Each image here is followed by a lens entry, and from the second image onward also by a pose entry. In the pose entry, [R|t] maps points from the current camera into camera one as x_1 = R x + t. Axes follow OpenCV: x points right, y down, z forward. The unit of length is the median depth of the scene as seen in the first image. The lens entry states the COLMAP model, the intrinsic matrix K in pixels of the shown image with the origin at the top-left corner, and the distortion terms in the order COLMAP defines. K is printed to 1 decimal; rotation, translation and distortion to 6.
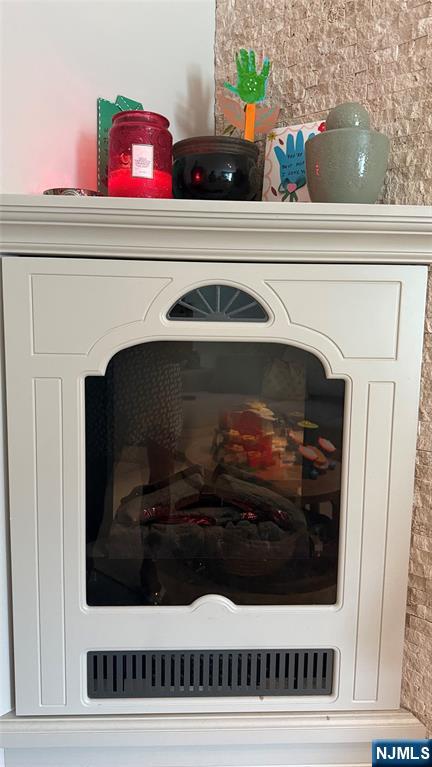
lens RADIAL K [[548.0, 0, 214.7], [0, 548.0, 383.9], [0, 0, 1]] dist [0.031577, -0.015683]
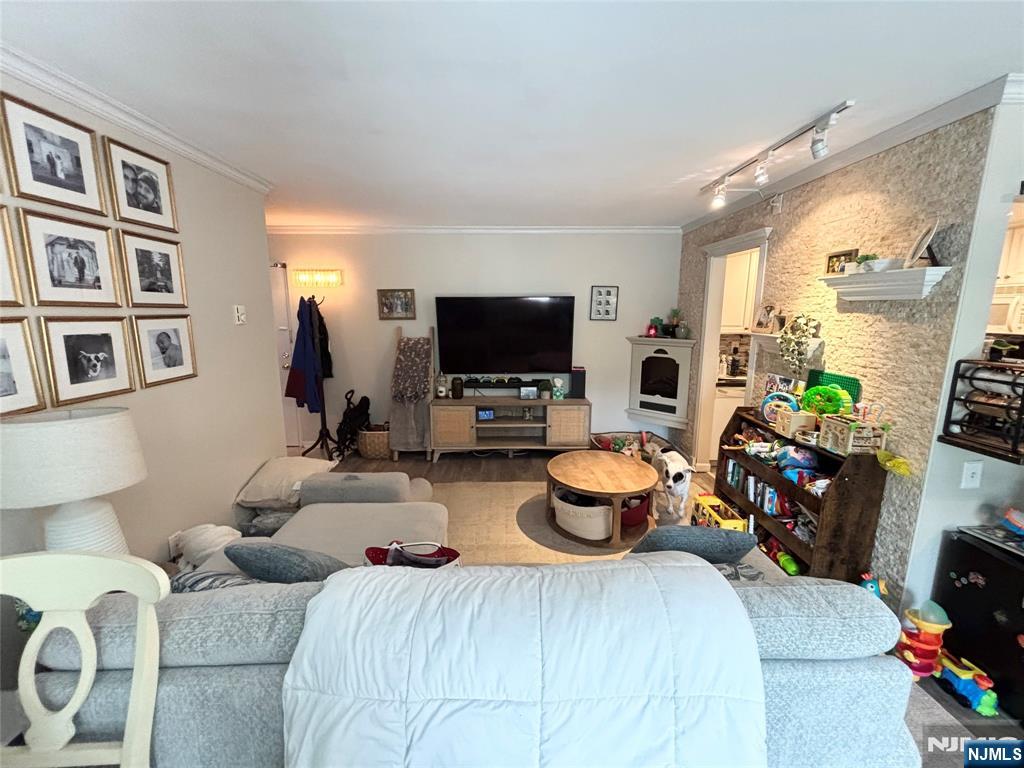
lens RADIAL K [[420.9, 0, 514.2], [0, 420.9, 382.3], [0, 0, 1]] dist [0.013082, -0.001162]
pose [[0.690008, 0.105097, -0.716131, 2.509132], [-0.078275, 0.994435, 0.070519, 0.011650], [0.719557, 0.007397, 0.694394, -3.904995]]
